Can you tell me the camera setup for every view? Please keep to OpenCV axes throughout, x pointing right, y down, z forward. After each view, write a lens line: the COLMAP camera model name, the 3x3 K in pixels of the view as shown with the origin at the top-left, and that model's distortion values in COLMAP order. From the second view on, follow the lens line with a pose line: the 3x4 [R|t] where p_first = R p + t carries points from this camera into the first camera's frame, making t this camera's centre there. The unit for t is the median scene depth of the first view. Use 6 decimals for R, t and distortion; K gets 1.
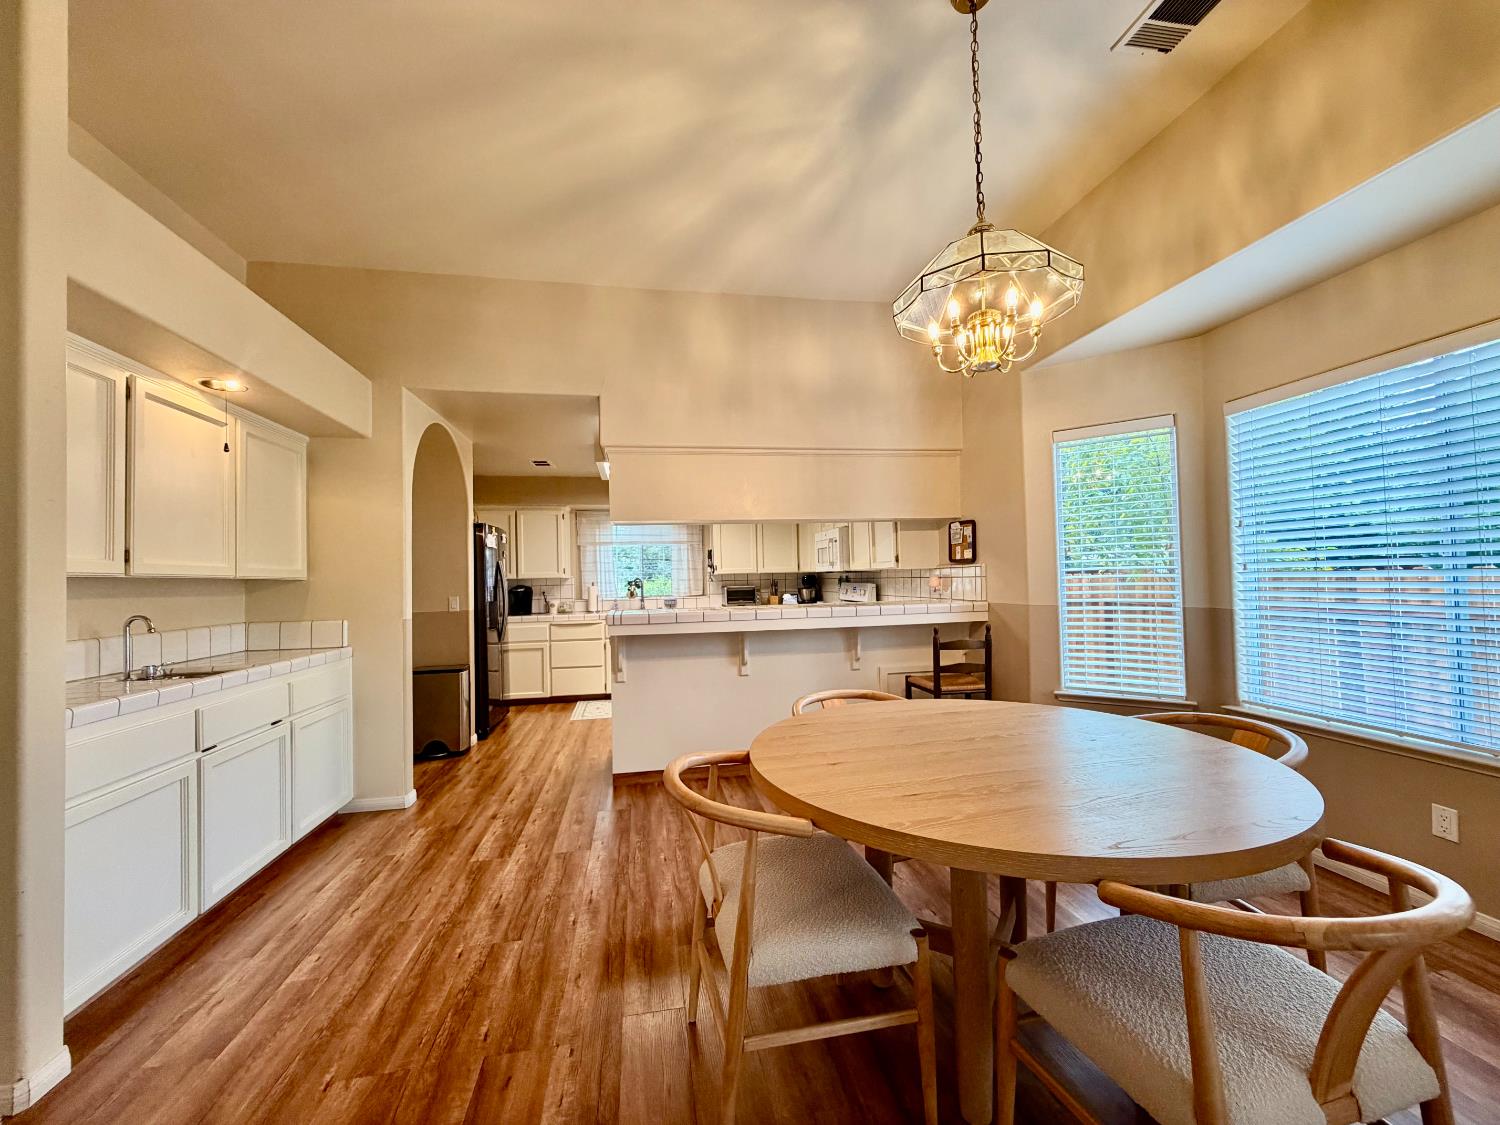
lens RADIAL K [[595.5, 0, 746.1], [0, 595.5, 562.9], [0, 0, 1]] dist [0.000030, 0.000218]
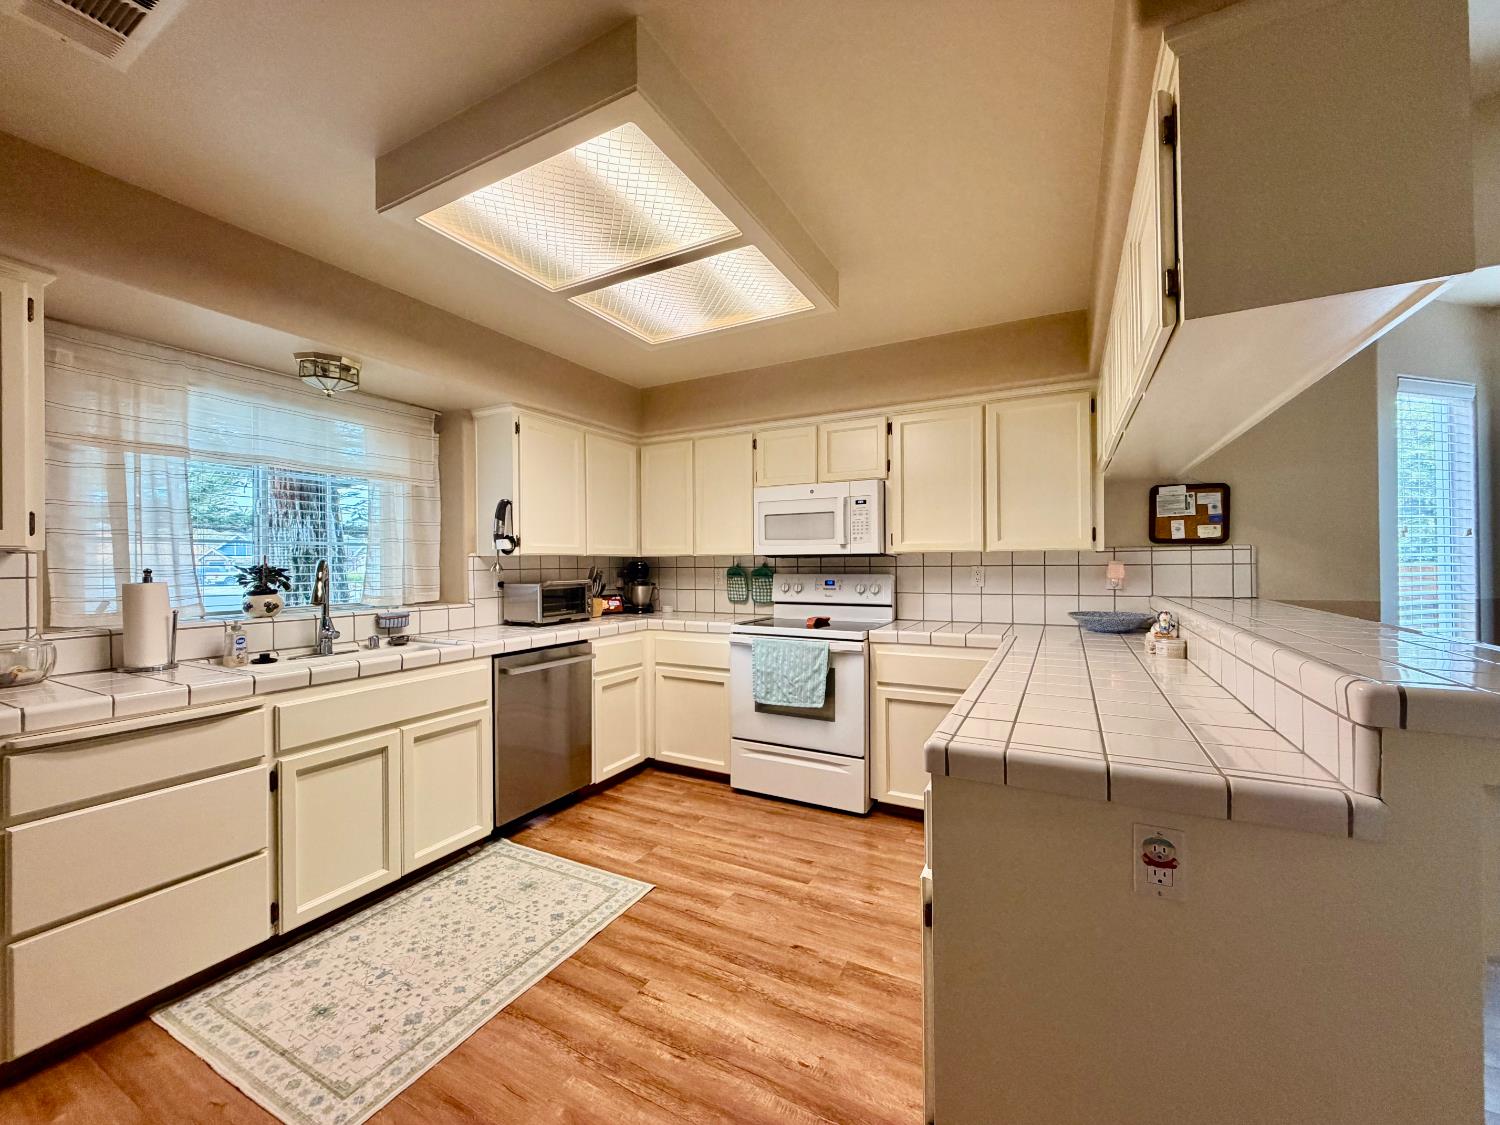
lens RADIAL K [[595.5, 0, 746.1], [0, 595.5, 562.9], [0, 0, 1]] dist [0.000030, 0.000218]
pose [[0.621974, 0.019475, 0.782796, -0.423175], [-0.025723, 0.999659, -0.004432, 0.032198], [-0.782616, -0.017380, 0.622263, 0.810815]]
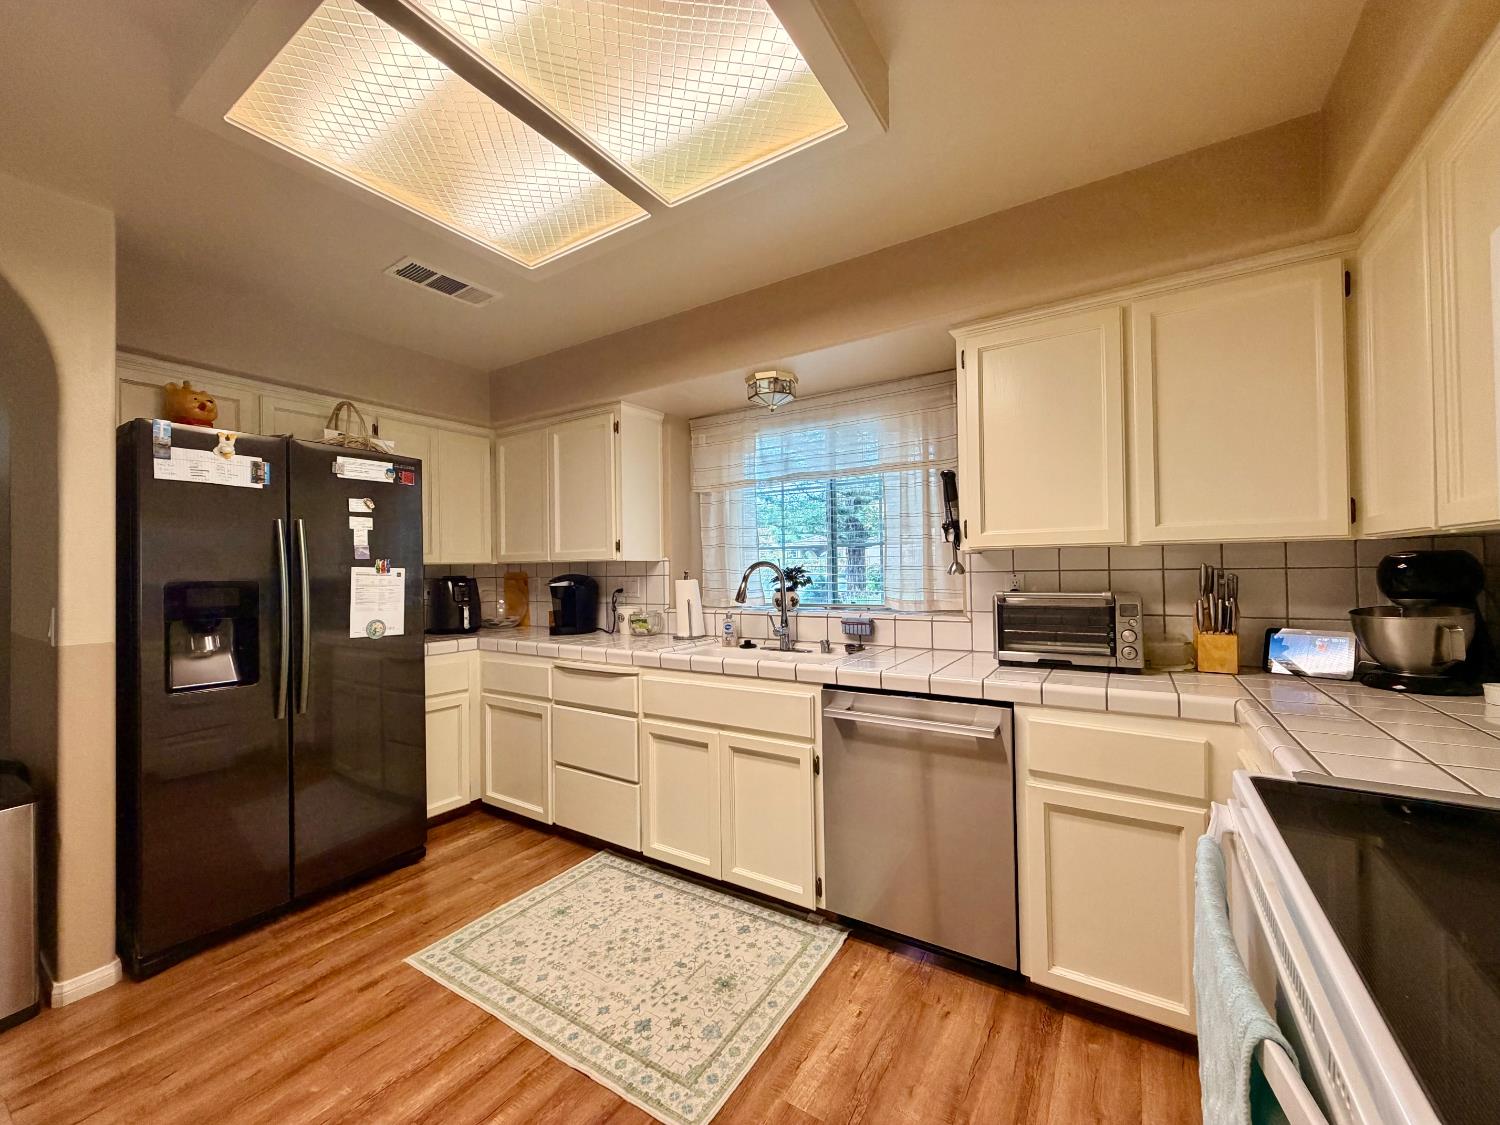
lens RADIAL K [[595.5, 0, 746.1], [0, 595.5, 562.9], [0, 0, 1]] dist [0.000030, 0.000218]
pose [[0.730307, 0.004850, -0.683102, 0.105846], [0.016236, 0.999569, 0.024455, 0.023291], [0.682926, -0.028950, 0.729913, 0.985841]]
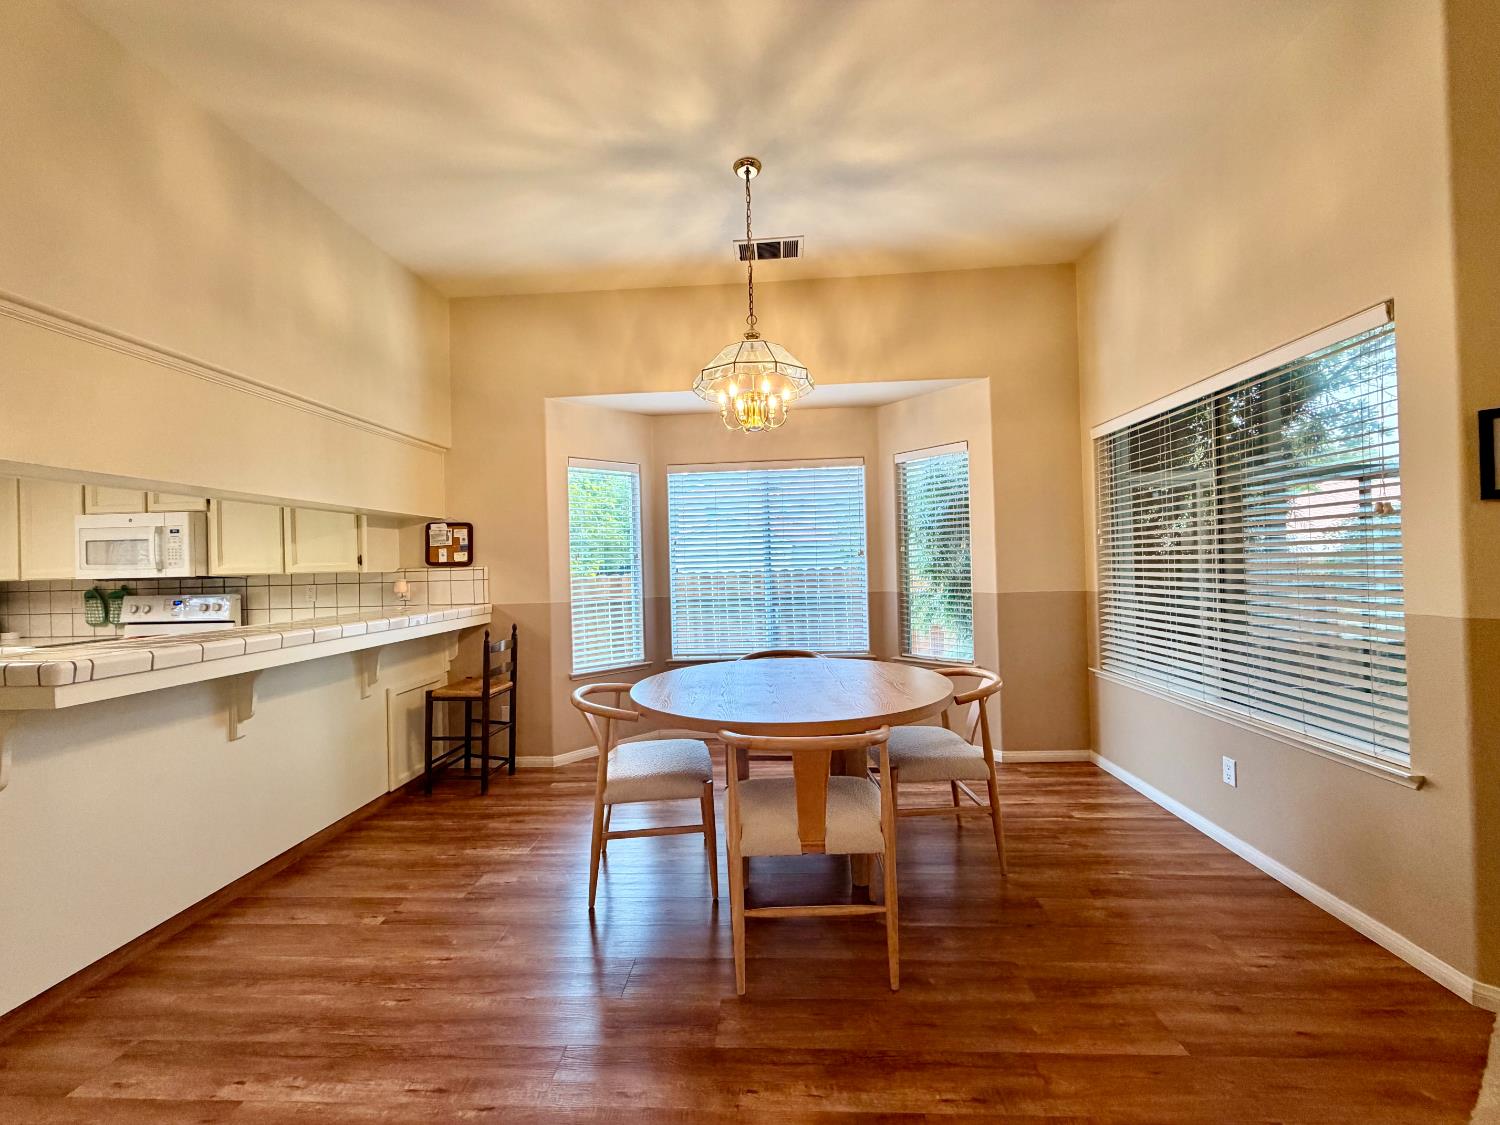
lens RADIAL K [[595.5, 0, 746.1], [0, 595.5, 562.9], [0, 0, 1]] dist [0.000030, 0.000218]
pose [[0.230937, 0.022540, 0.972708, -0.387097], [-0.003112, 0.999744, -0.022427, 0.012665], [-0.972964, 0.002152, 0.230948, 0.259105]]
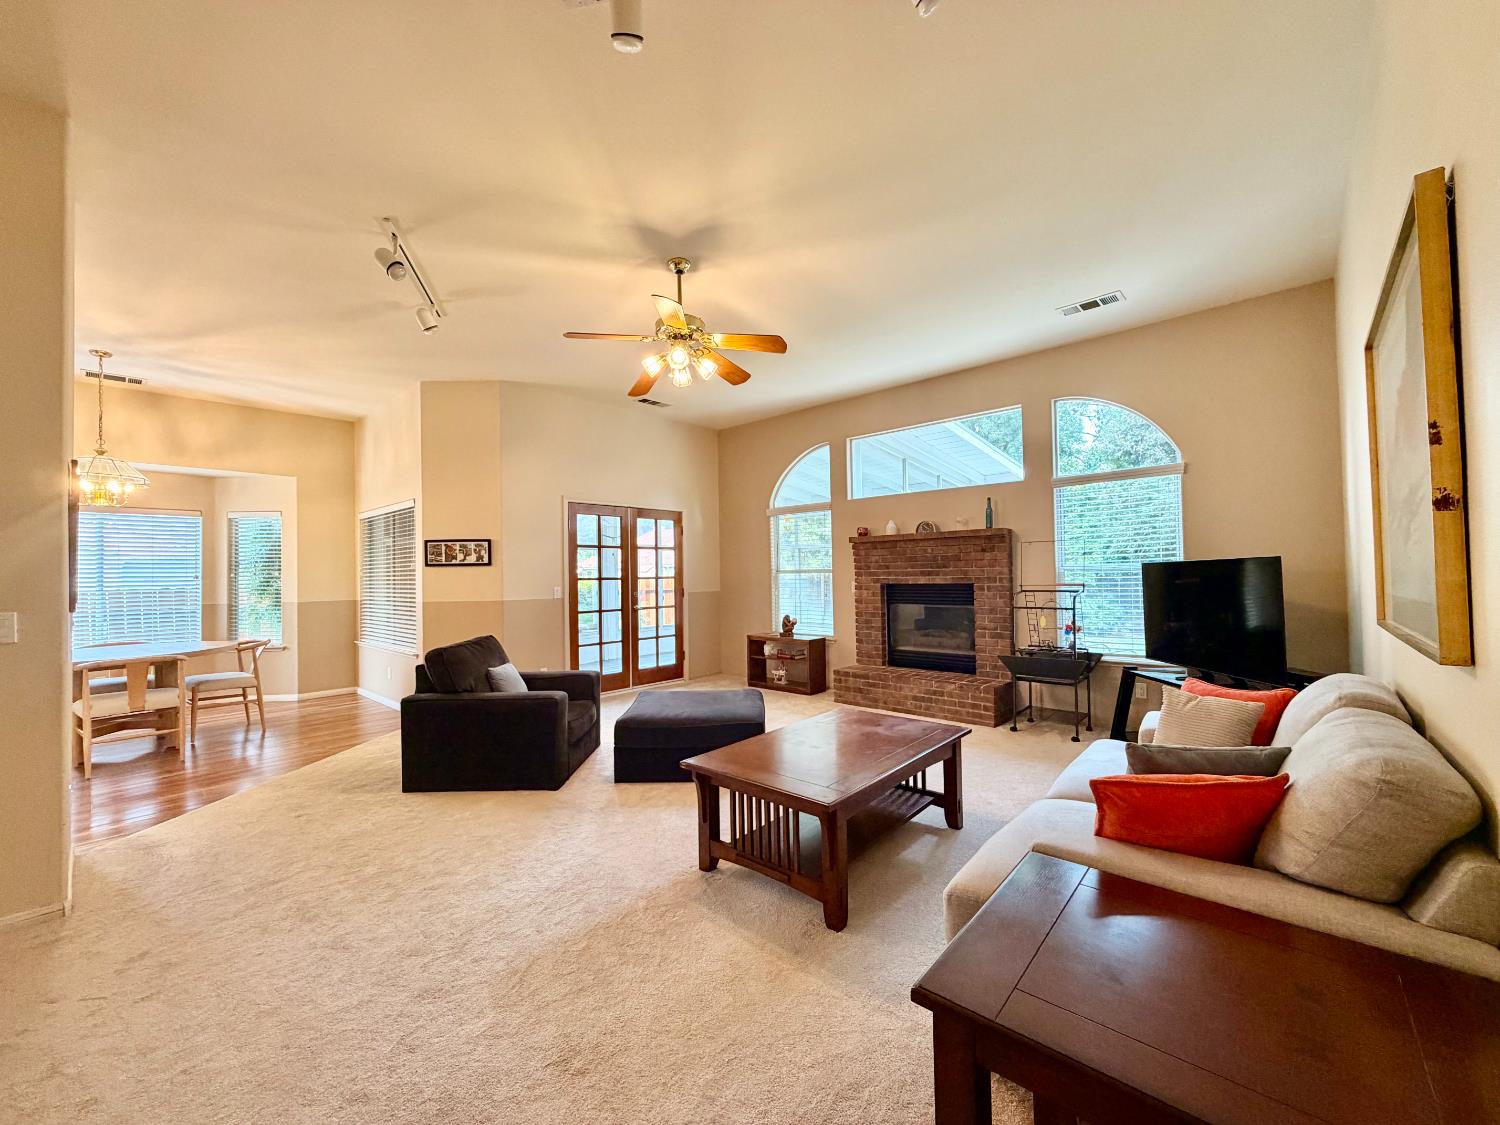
lens RADIAL K [[595.5, 0, 746.1], [0, 595.5, 562.9], [0, 0, 1]] dist [0.000030, 0.000218]
pose [[-0.610299, 0.050548, 0.790557, -1.232033], [0.011787, 0.998431, -0.054740, 0.030458], [-0.792084, -0.024089, -0.609937, 0.139624]]
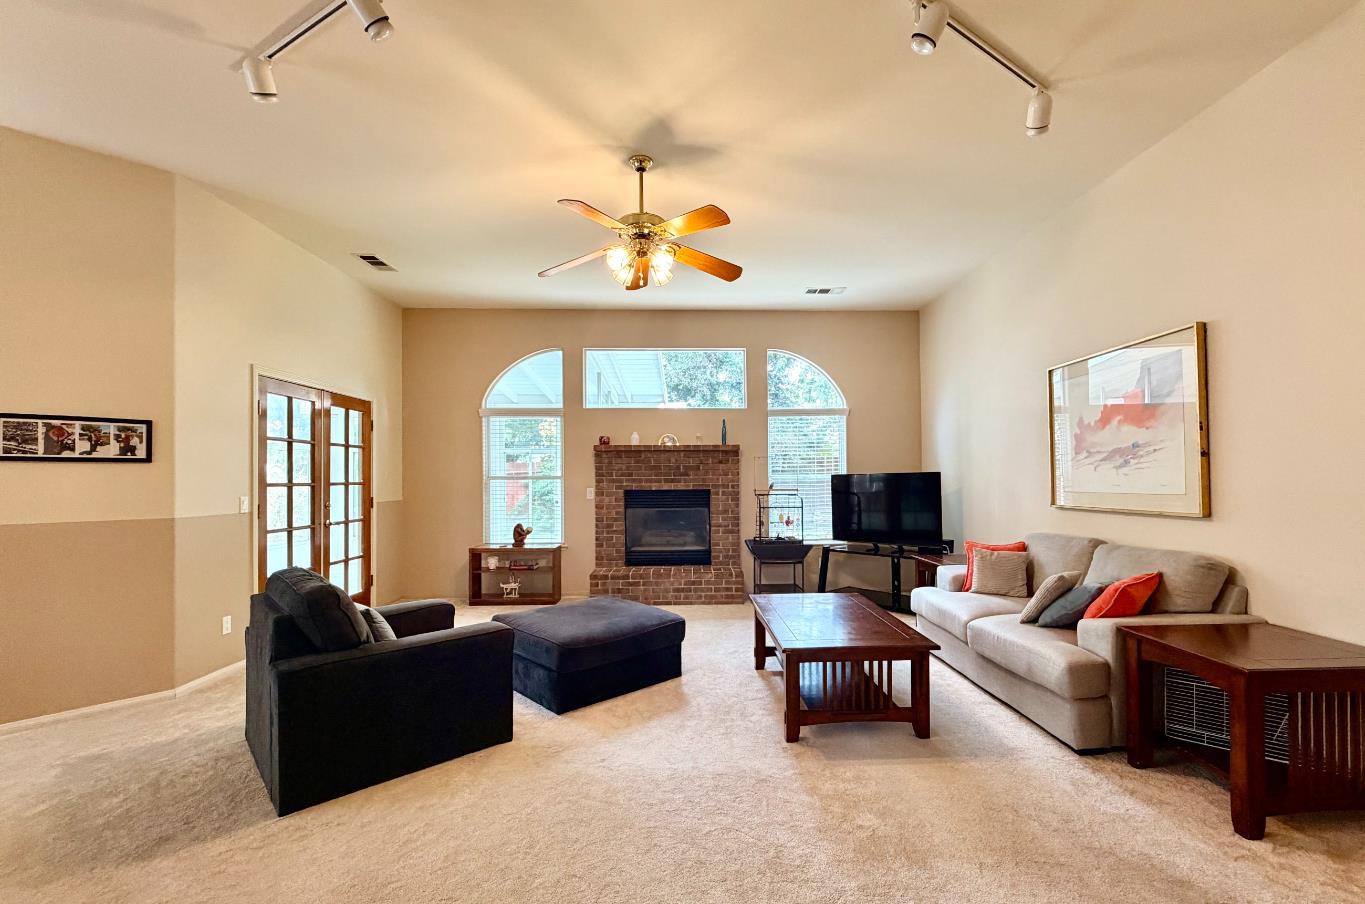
lens RADIAL K [[594.4, 0, 705.5], [0, 594.4, 470.0], [0, 0, 1]] dist [0.001481, 0.000097]
pose [[-0.990546, 0.033098, 0.133128, -0.789887], [0.027916, 0.998785, -0.040611, 0.023847], [-0.134310, -0.036511, -0.990267, 0.443601]]
